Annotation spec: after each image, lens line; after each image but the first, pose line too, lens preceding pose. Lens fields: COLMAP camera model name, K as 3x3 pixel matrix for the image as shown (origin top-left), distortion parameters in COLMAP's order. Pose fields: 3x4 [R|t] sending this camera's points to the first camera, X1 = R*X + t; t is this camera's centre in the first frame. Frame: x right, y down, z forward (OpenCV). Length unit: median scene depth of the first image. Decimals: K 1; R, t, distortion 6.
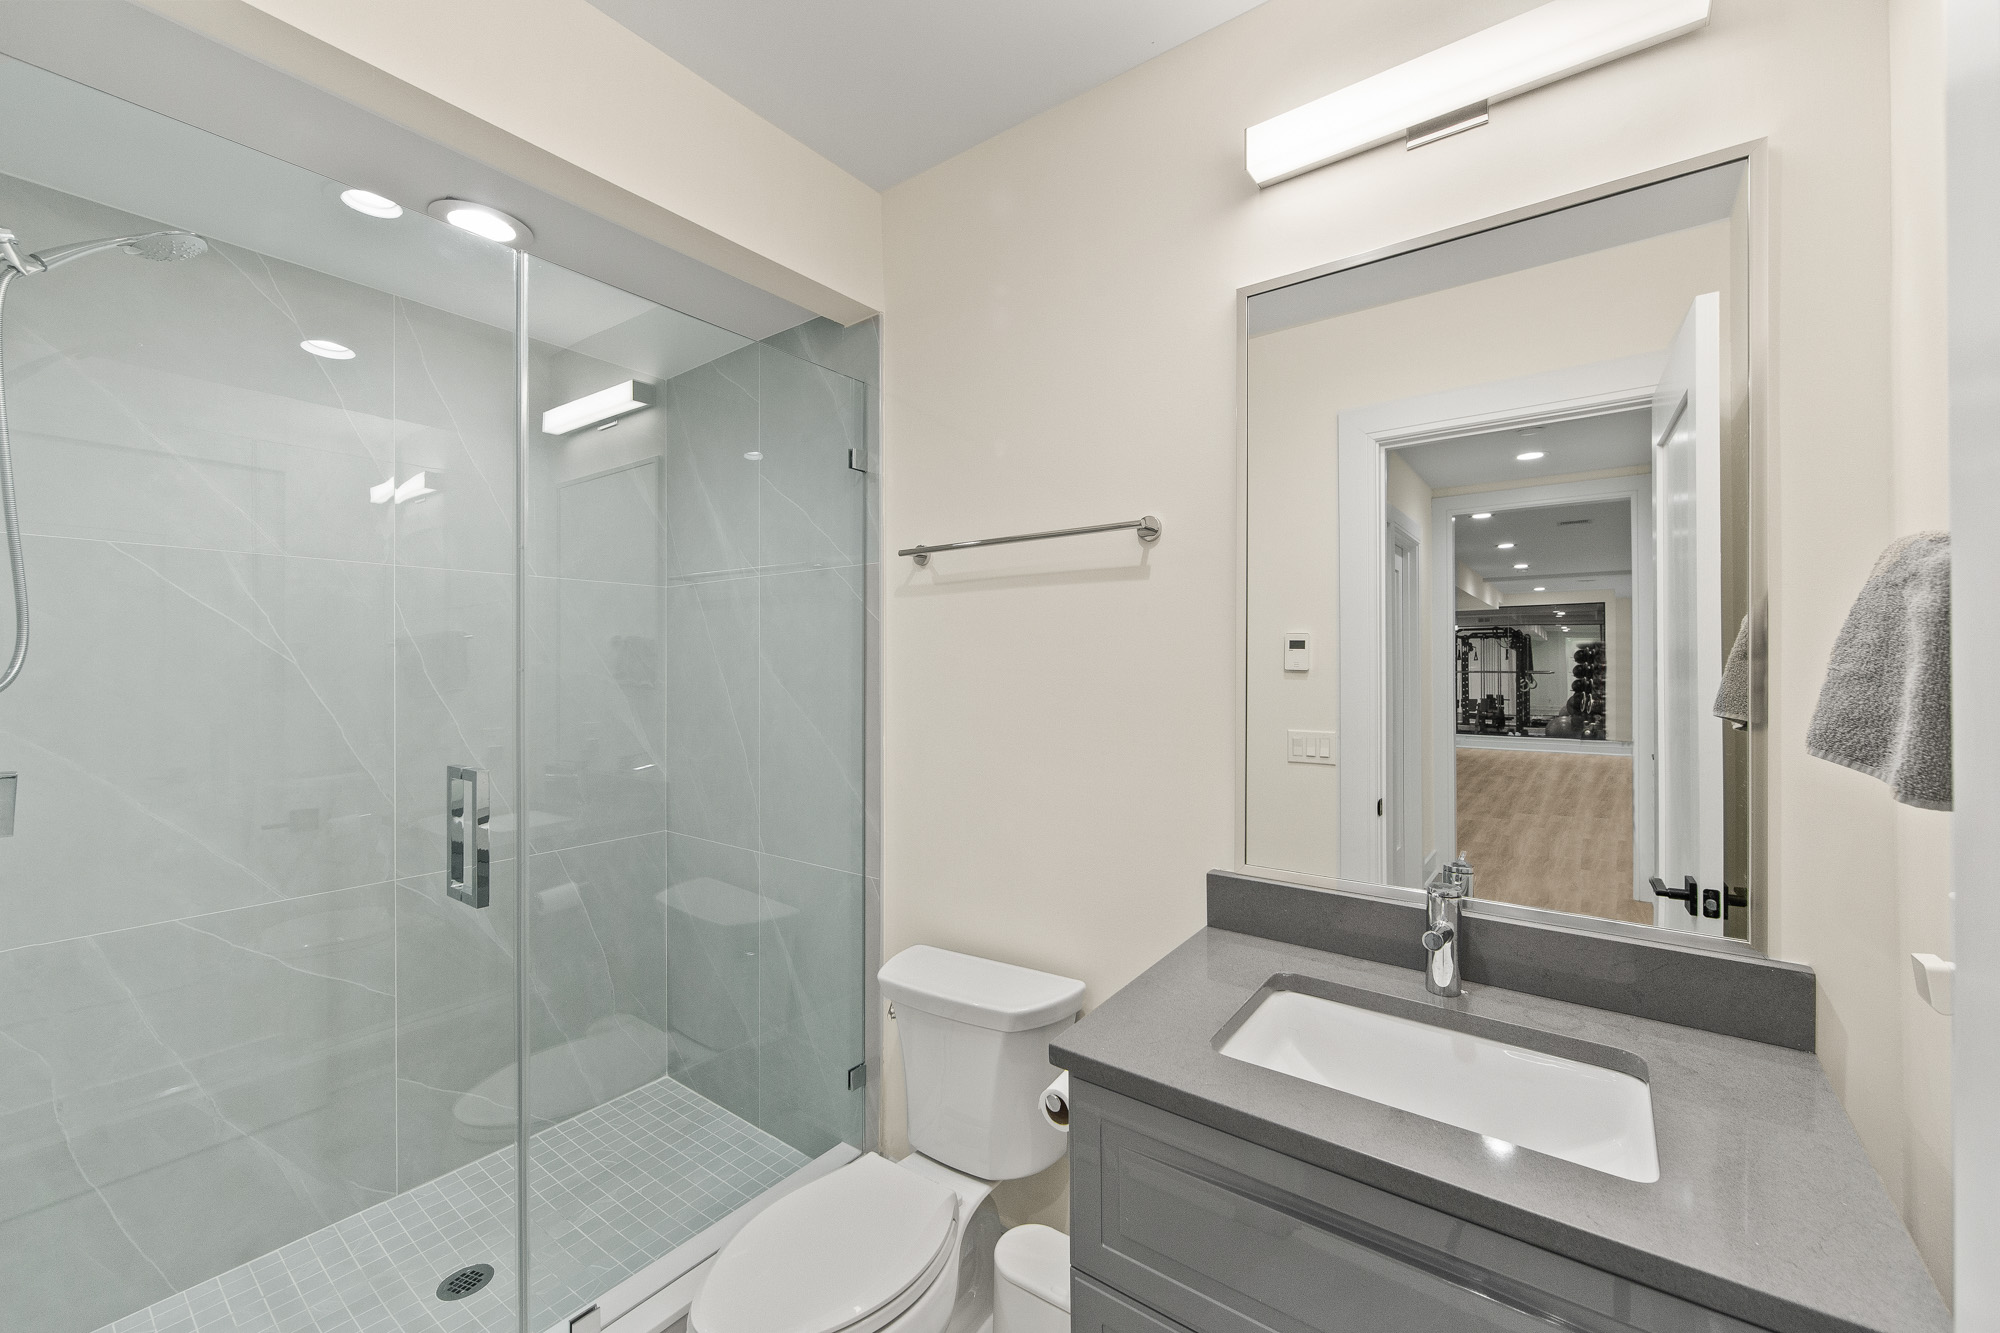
lens RADIAL K [[793.0, 0, 995.8], [0, 793.0, 663.1], [0, 0, 1]] dist [-0.002337, -0.000290]
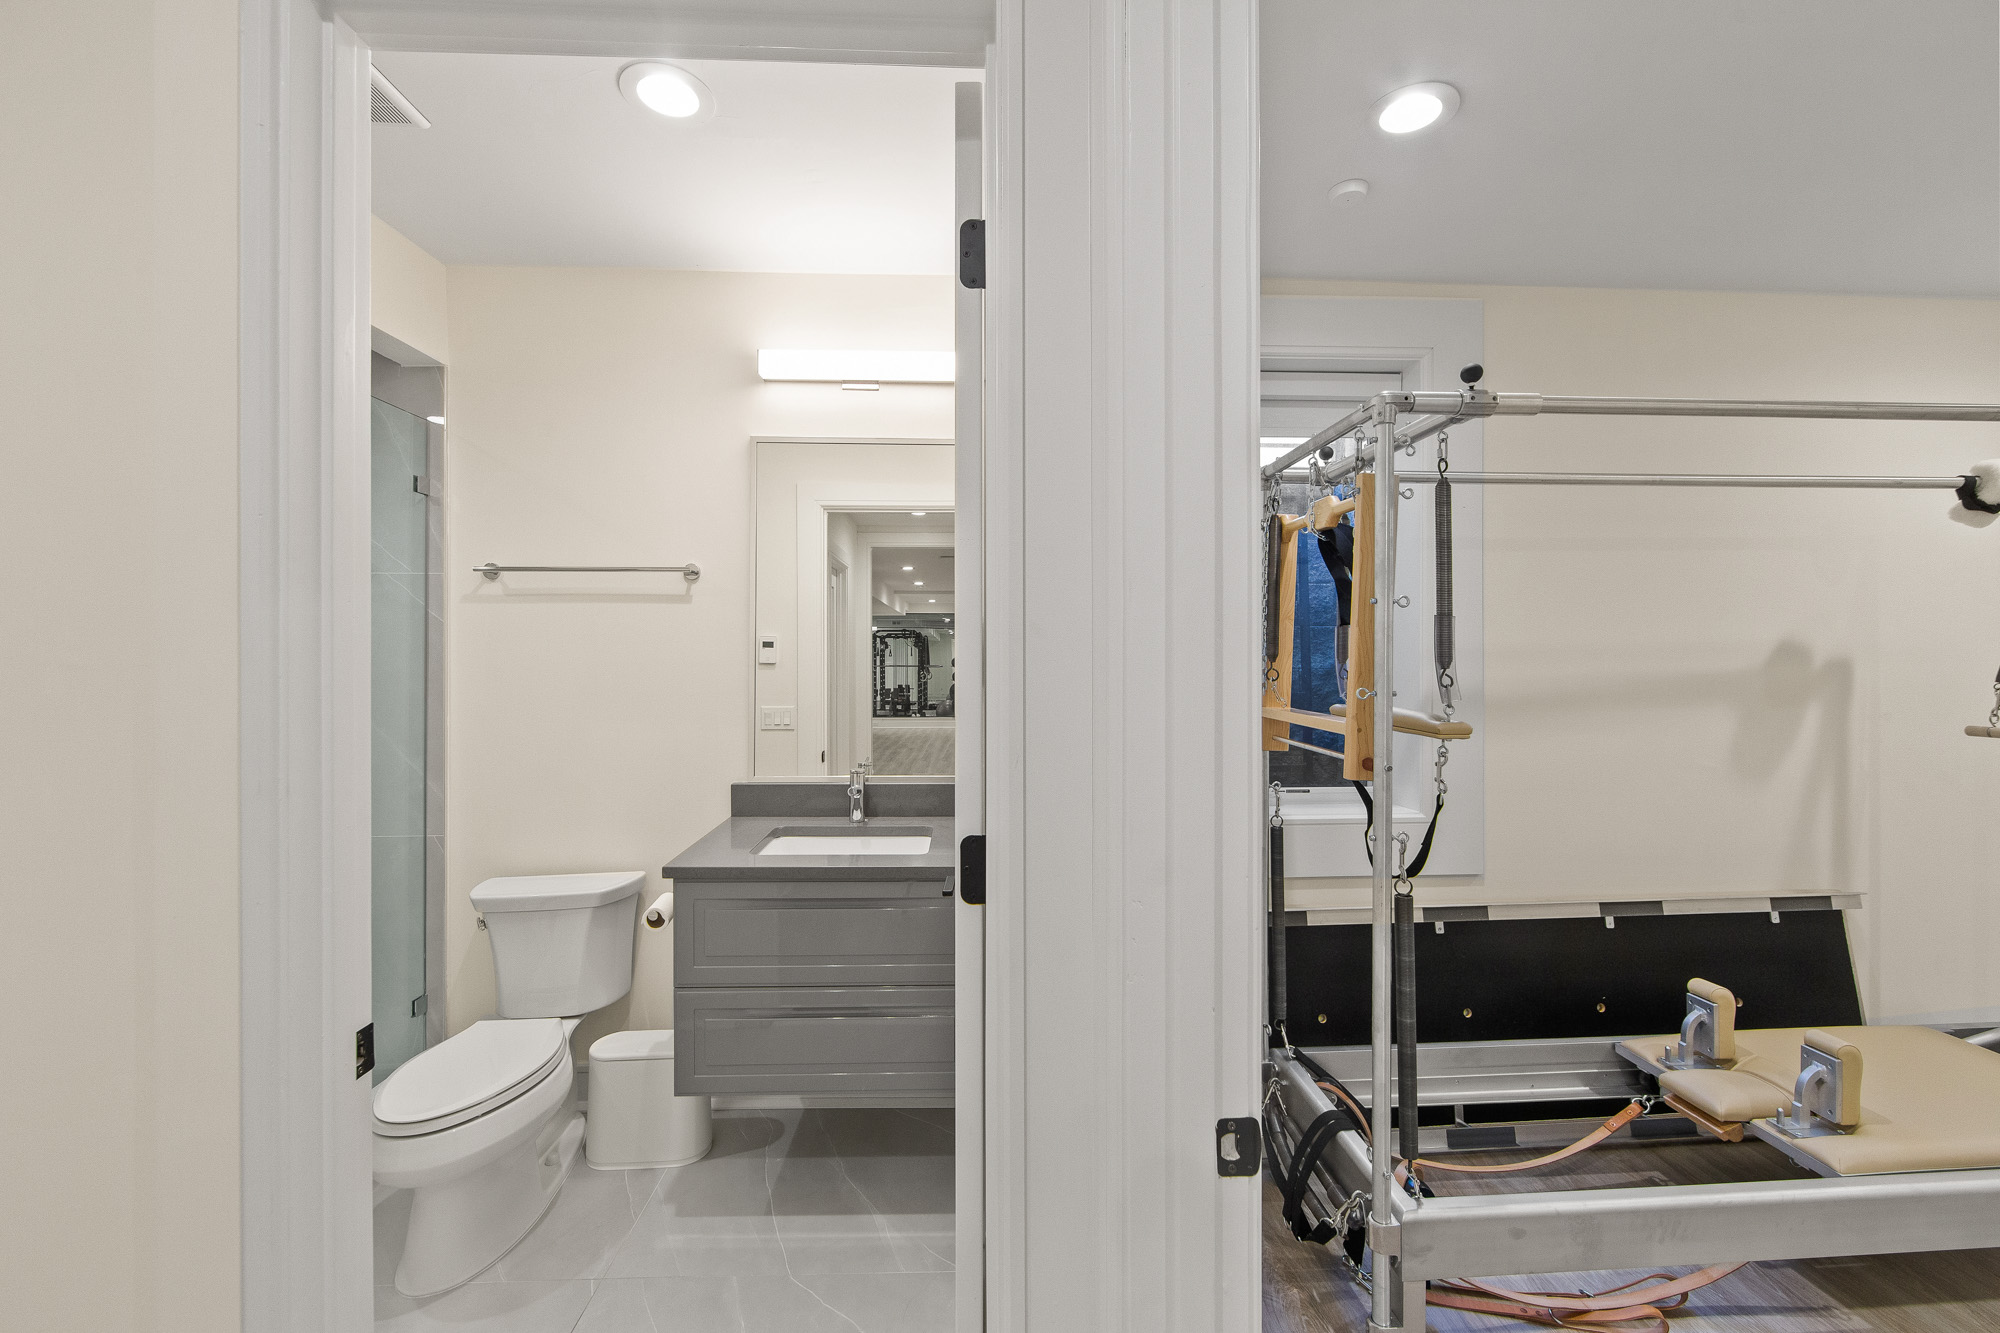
lens RADIAL K [[793.0, 0, 1003.4], [0, 793.0, 660.1], [0, 0, 1]] dist [-0.002337, -0.000290]
pose [[0.774530, 0.002236, 0.632533, -0.245086], [-0.003906, 0.999992, 0.001248, 0.000320], [-0.632525, -0.003438, 0.774532, -0.461675]]
